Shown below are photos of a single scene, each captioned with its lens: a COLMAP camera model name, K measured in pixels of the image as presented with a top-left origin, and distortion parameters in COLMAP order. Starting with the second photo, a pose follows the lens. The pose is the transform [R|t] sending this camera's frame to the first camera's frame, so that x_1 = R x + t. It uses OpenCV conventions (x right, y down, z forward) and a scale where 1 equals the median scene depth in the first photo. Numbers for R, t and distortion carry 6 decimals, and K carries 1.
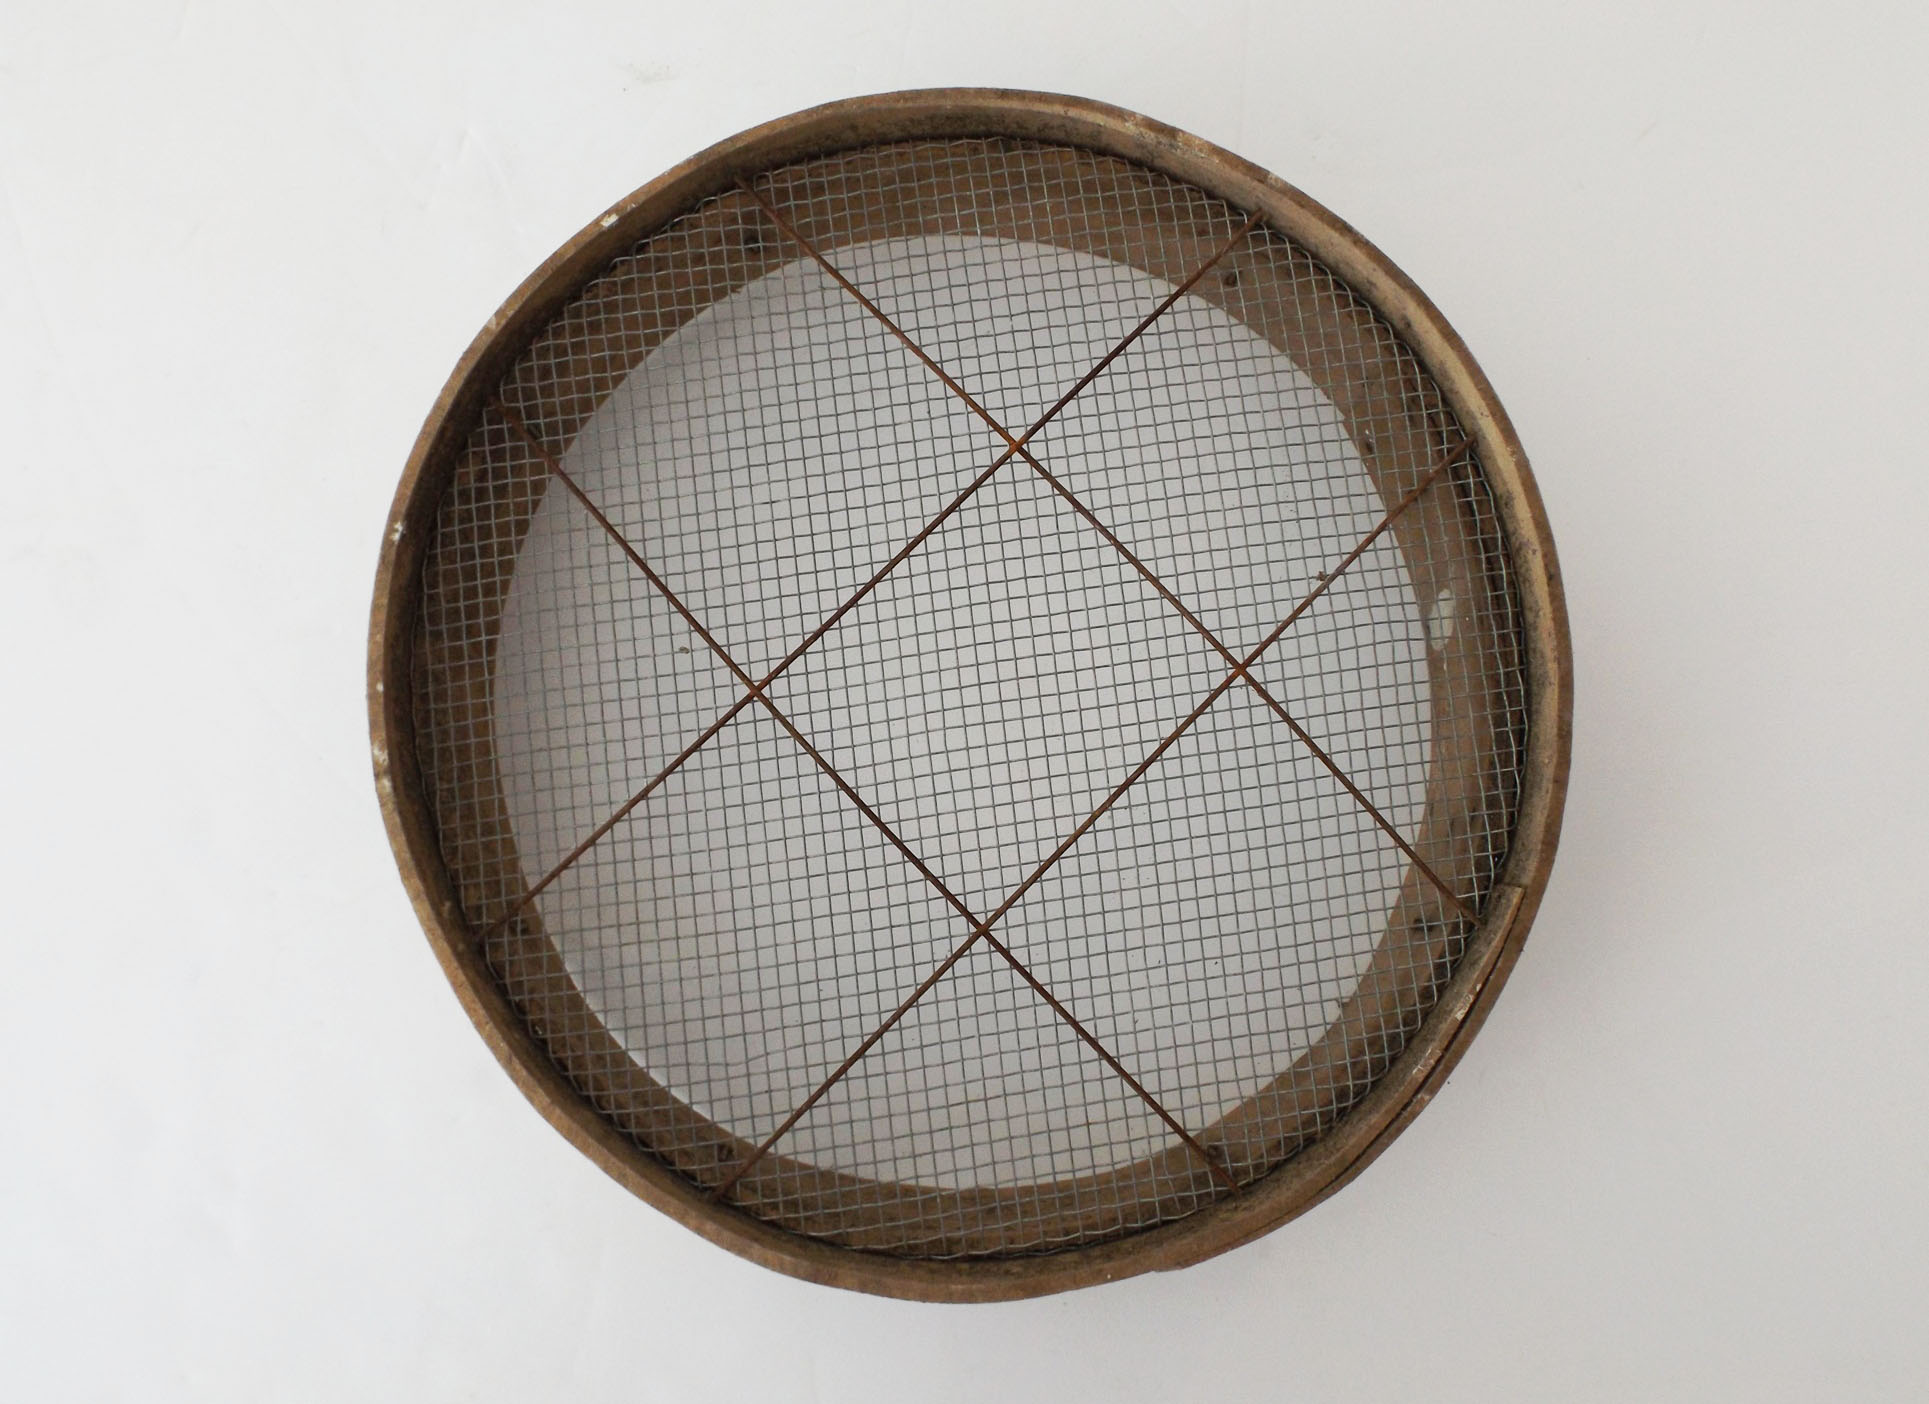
lens RADIAL K [[1416.1, 0, 964.5], [0, 1416.1, 702.0], [0, 0, 1]] dist [-0.008398, -0.006082]
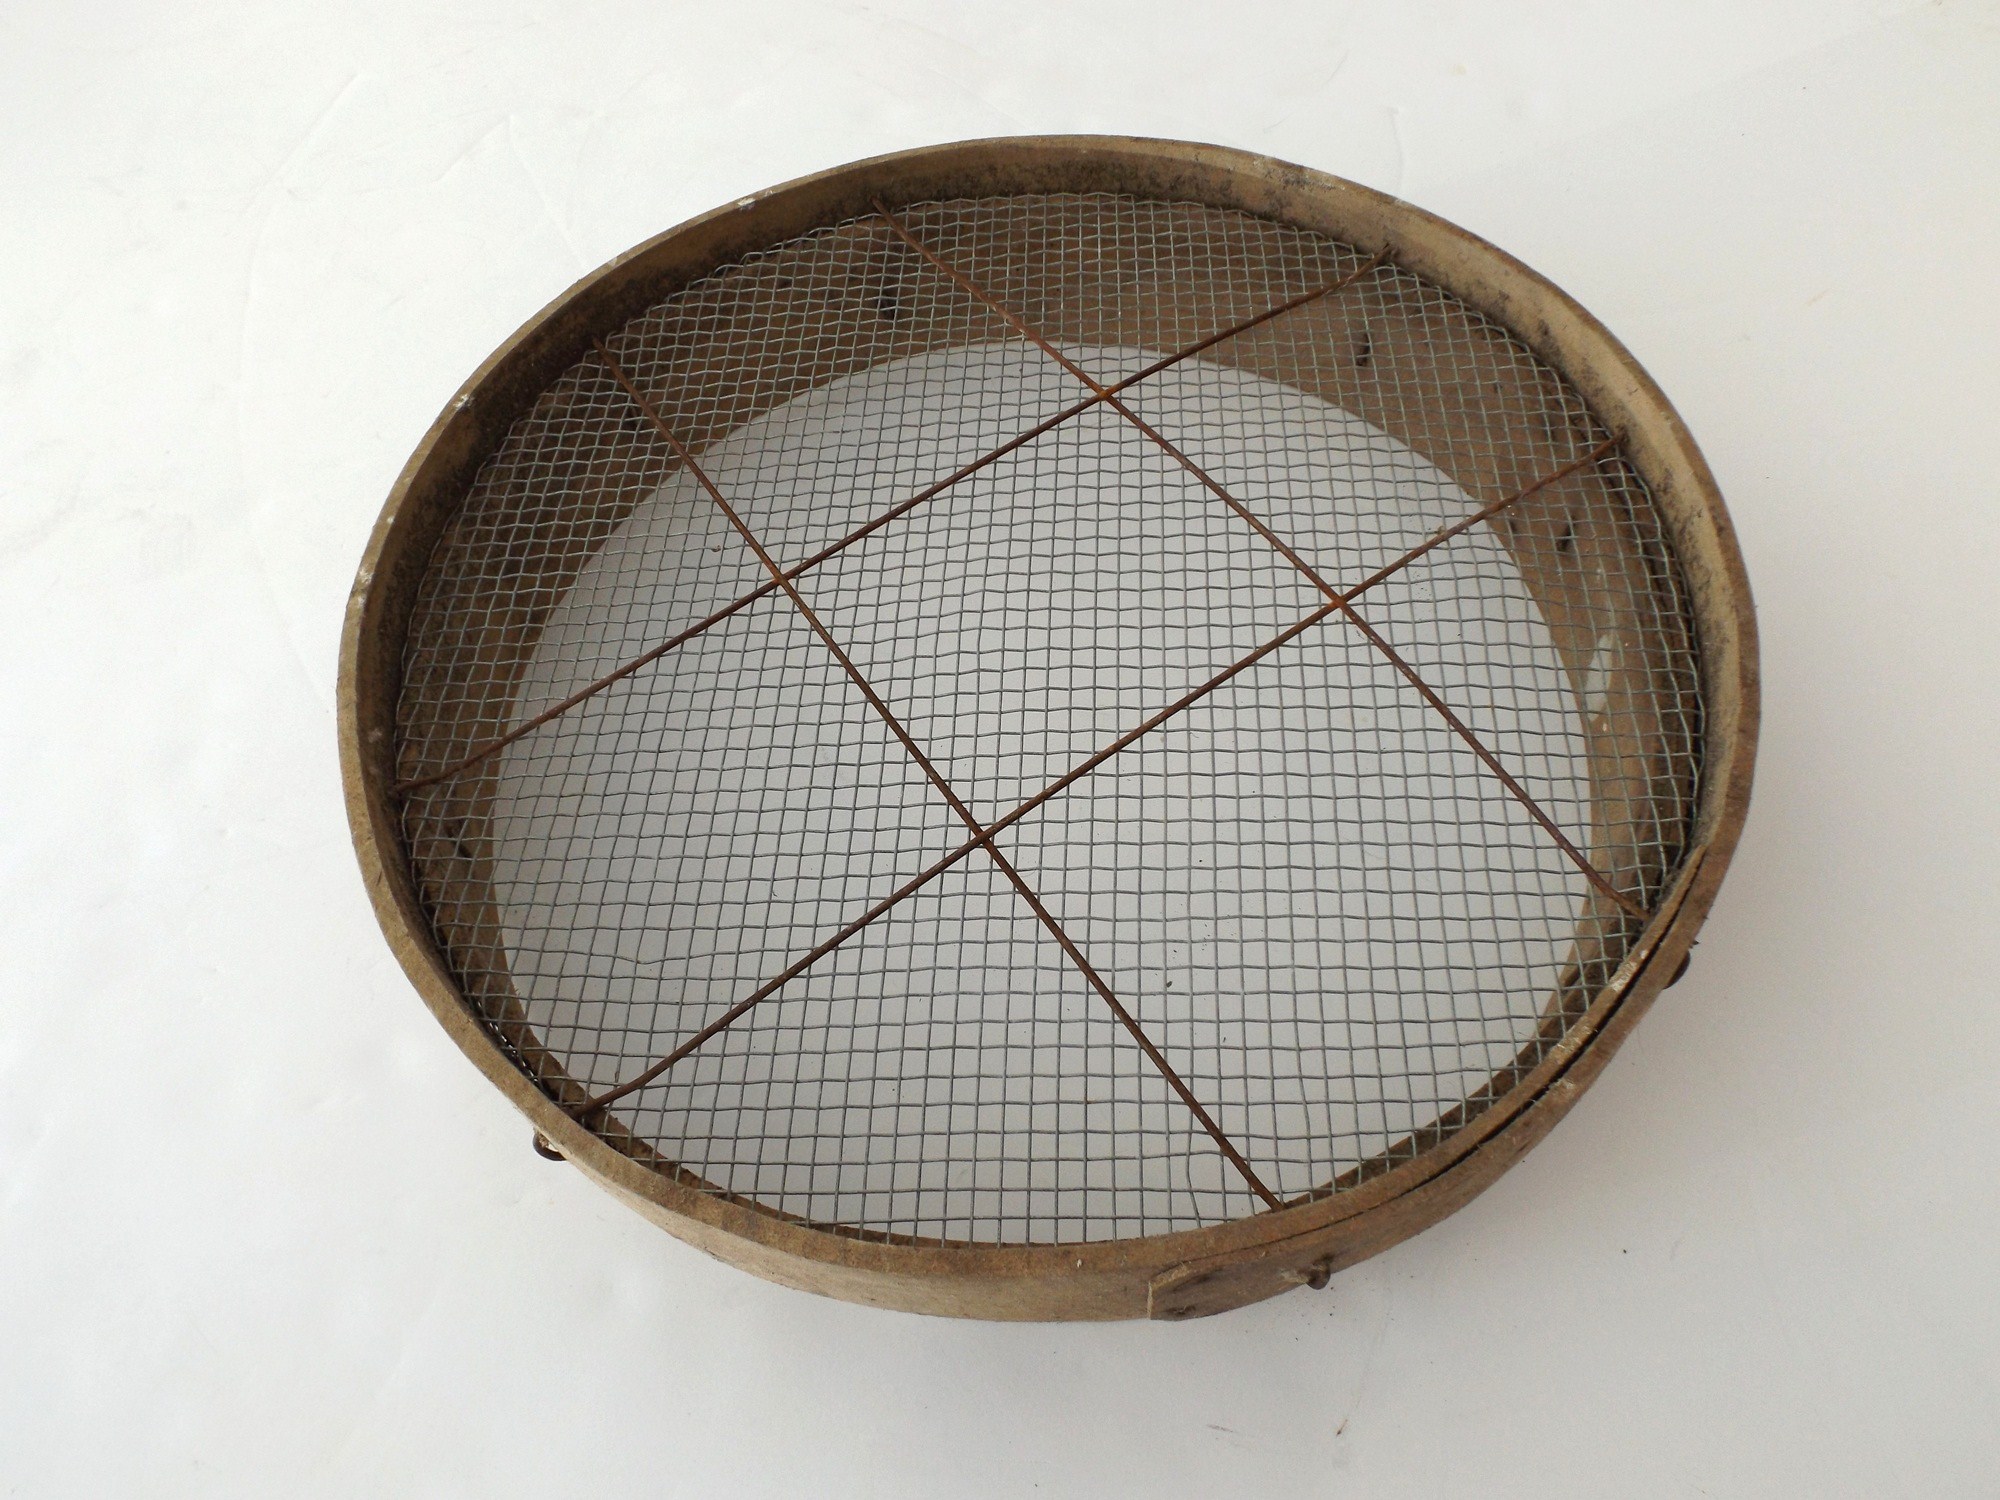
lens RADIAL K [[1412.8, 0, 977.0], [0, 1412.8, 750.2], [0, 0, 1]] dist [-0.004951, -0.003401]
pose [[0.982160, 0.102460, -0.157683, 0.125120], [-0.160555, 0.893441, -0.419506, 0.439768], [0.097898, 0.437339, 0.893952, 0.263265]]
